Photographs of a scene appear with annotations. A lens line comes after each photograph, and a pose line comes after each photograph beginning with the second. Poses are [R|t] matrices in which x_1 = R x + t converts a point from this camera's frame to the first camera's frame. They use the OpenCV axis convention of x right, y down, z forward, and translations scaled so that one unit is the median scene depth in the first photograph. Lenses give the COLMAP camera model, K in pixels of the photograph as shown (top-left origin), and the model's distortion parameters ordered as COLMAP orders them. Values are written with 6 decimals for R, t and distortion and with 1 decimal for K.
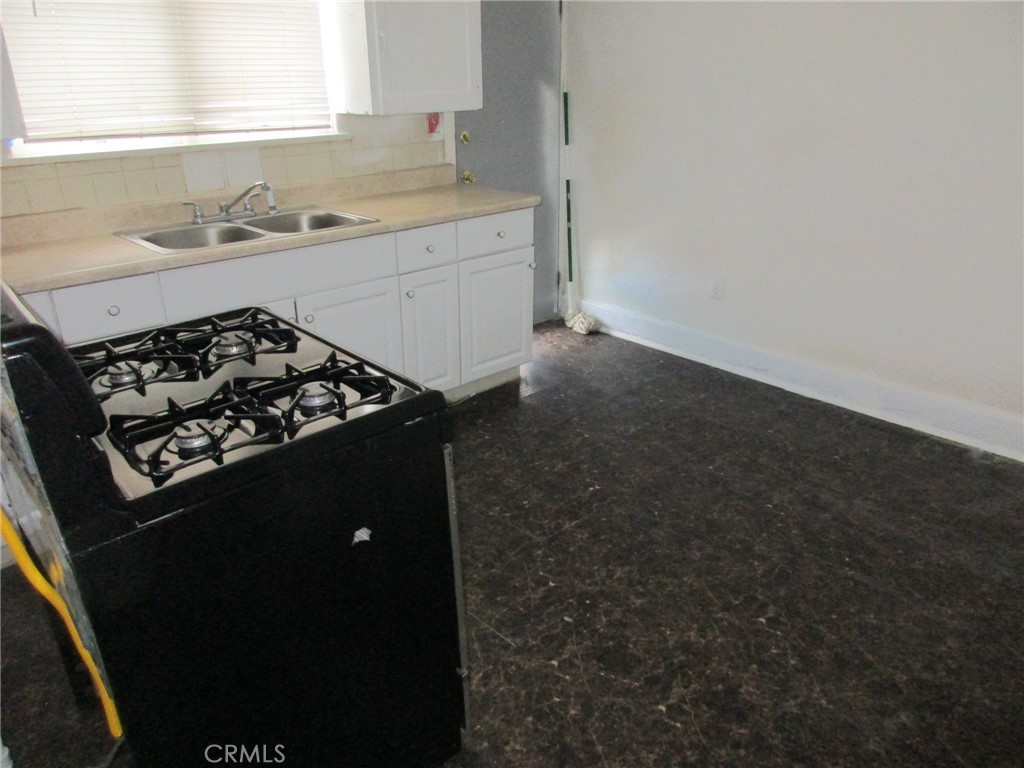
lens RADIAL K [[755.3, 0, 512.0], [0, 755.3, 384.0], [0, 0, 1]] dist [-0.006912, -0.001821]
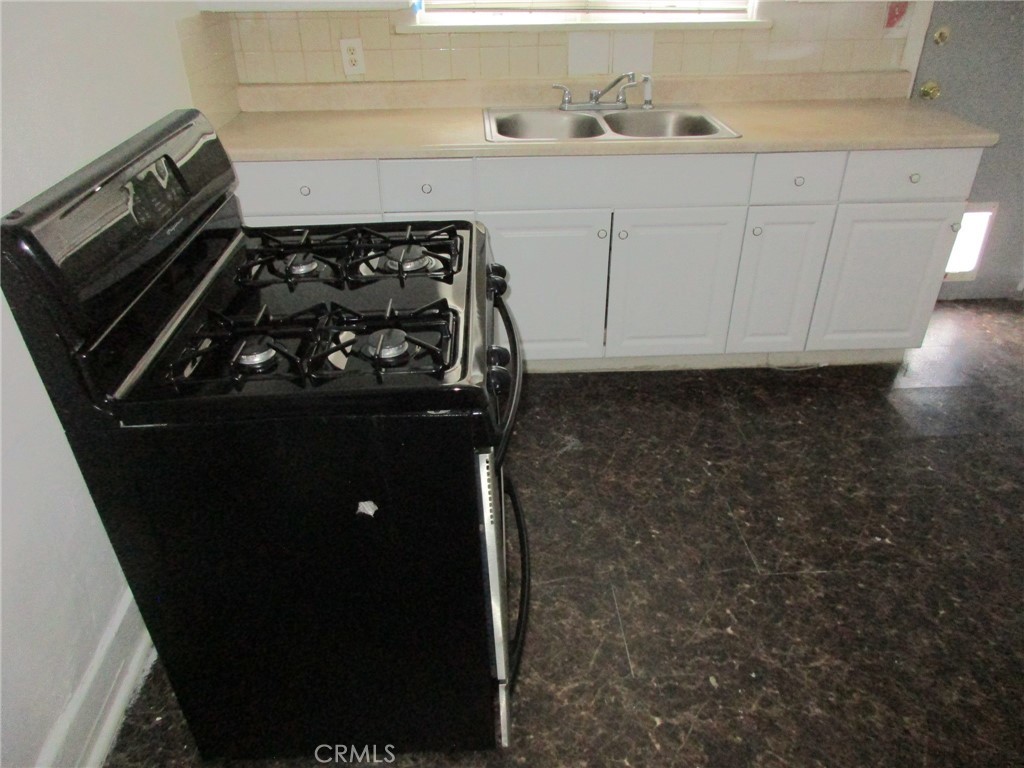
lens RADIAL K [[755.3, 0, 512.0], [0, 755.3, 384.0], [0, 0, 1]] dist [-0.006912, -0.001821]
pose [[0.768539, 0.336885, -0.543927, 0.182977], [-0.247967, 0.940538, 0.232165, -0.094345], [0.589797, -0.043552, 0.806376, 0.175628]]
